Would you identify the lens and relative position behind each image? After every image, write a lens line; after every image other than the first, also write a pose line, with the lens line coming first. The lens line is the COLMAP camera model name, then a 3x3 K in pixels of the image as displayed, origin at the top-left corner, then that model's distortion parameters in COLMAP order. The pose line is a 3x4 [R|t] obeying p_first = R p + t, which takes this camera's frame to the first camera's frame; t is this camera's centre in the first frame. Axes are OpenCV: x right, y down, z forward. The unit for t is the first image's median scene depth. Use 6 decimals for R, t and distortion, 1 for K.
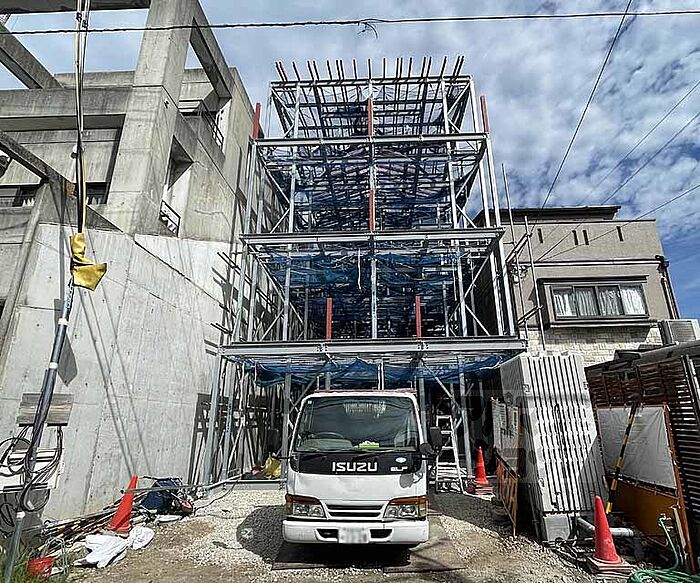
lens RADIAL K [[399.0, 0, 374.7], [0, 399.0, 289.1], [0, 0, 1]] dist [-0.006206, 0.001425]
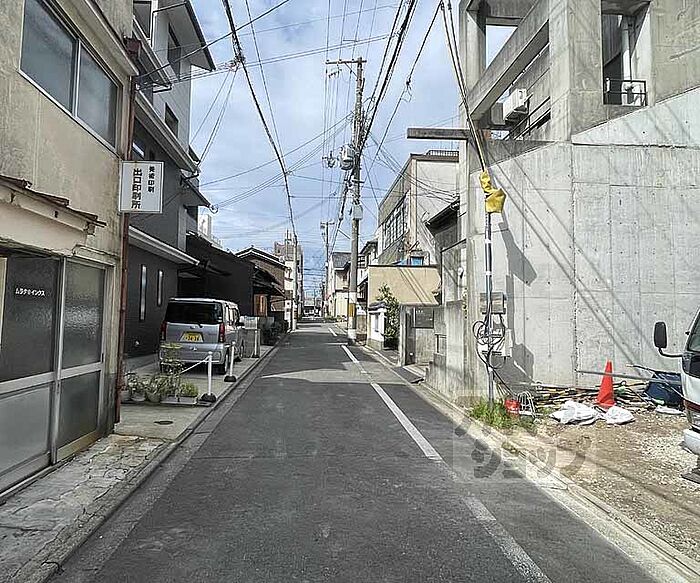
lens RADIAL K [[433.1, 0, 335.5], [0, 433.1, 289.4], [0, 0, 1]] dist [-0.001347, -0.001503]
pose [[0.086564, -0.044313, -0.995260, 0.381597], [0.297469, 0.954587, -0.016629, 0.065690], [0.950799, -0.294620, 0.095814, 0.191294]]
